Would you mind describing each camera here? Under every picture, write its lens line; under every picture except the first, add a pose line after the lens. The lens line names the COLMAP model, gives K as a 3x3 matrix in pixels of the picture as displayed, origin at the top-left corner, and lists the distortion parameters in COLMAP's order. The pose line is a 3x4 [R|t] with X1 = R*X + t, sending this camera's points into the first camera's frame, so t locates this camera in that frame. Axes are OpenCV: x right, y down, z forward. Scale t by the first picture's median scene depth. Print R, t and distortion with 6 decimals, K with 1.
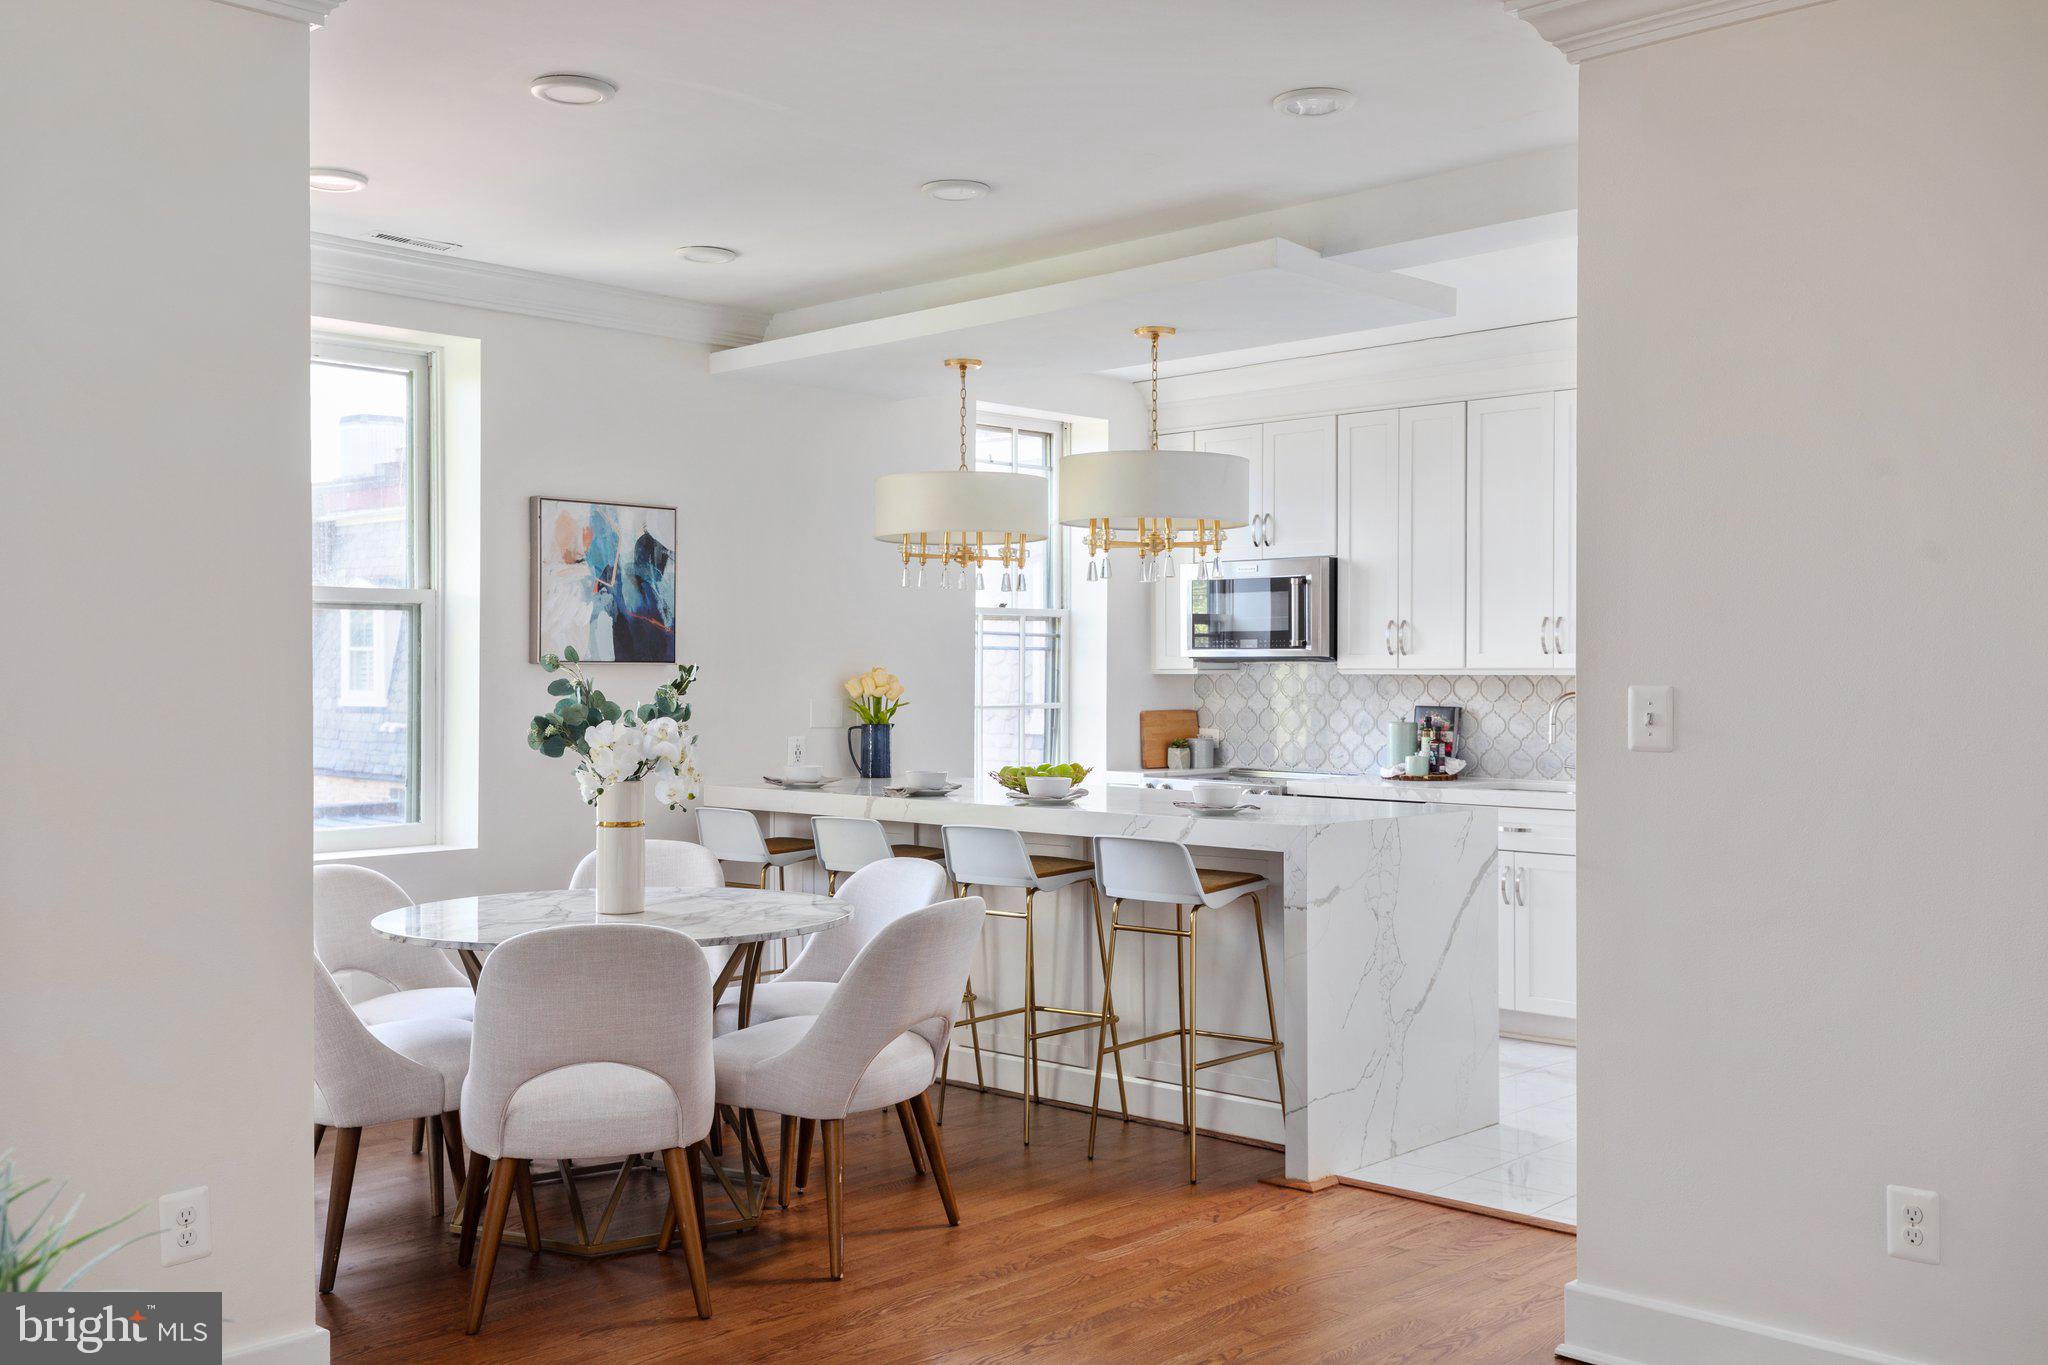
lens RADIAL K [[1946.4, 0, 1034.6], [0, 1946.4, 681.9], [0, 0, 1]] dist [0.041820, 0.000000]
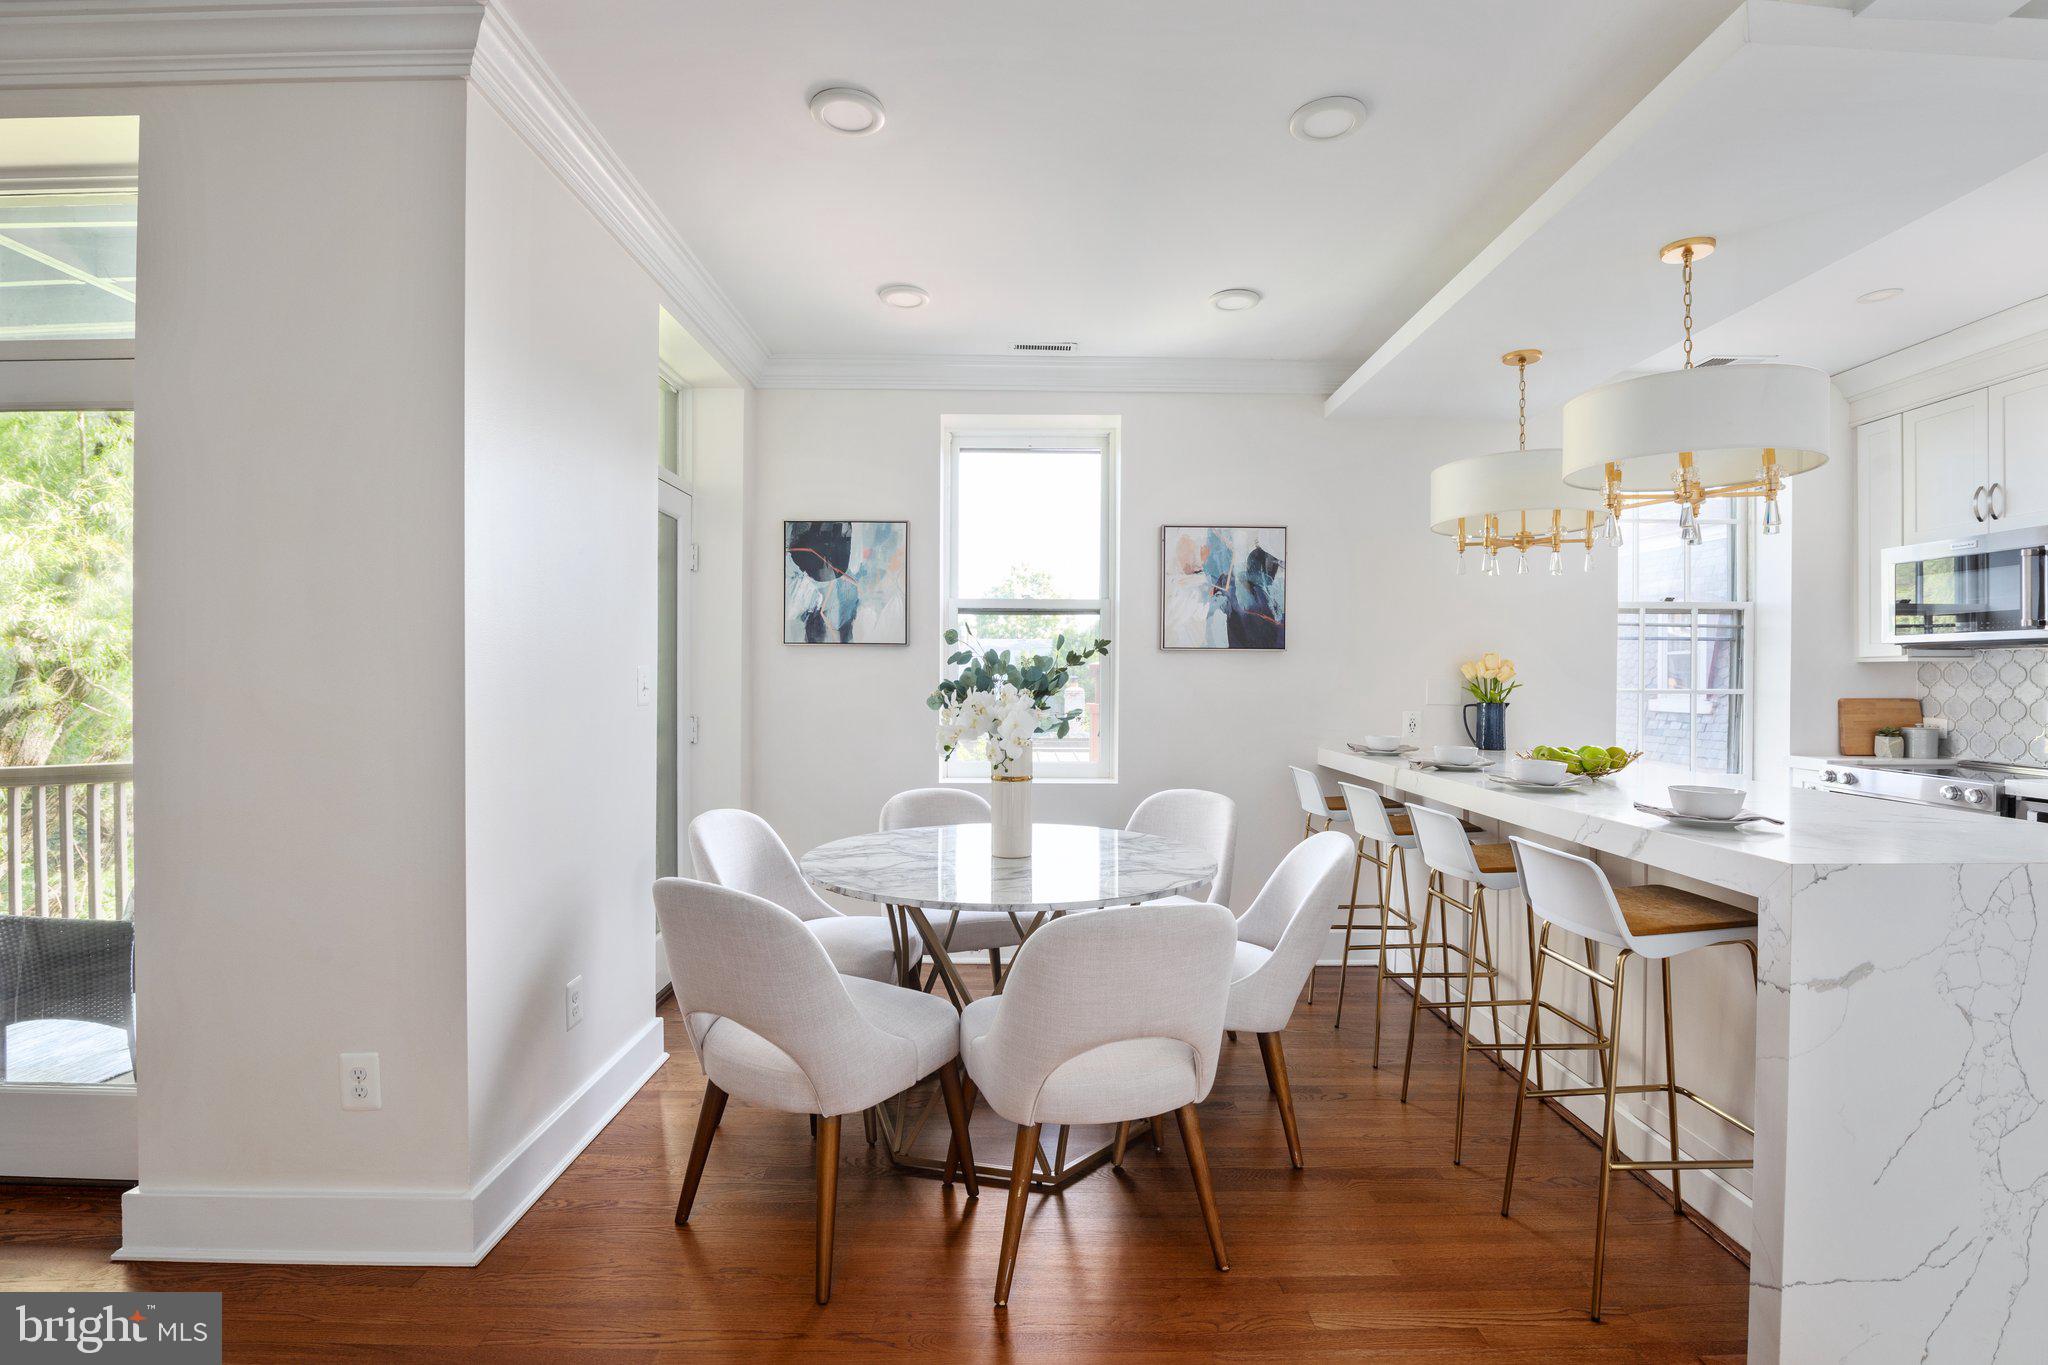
lens RADIAL K [[952.8, 0, 1017.2], [0, 952.8, 676.8], [0, 0, 1]] dist [-0.026051, -0.001695]
pose [[0.690850, 0.003813, -0.722989, 0.121358], [-0.008466, 0.999960, -0.002815, 0.009580], [0.722949, 0.008066, 0.690854, 0.391611]]
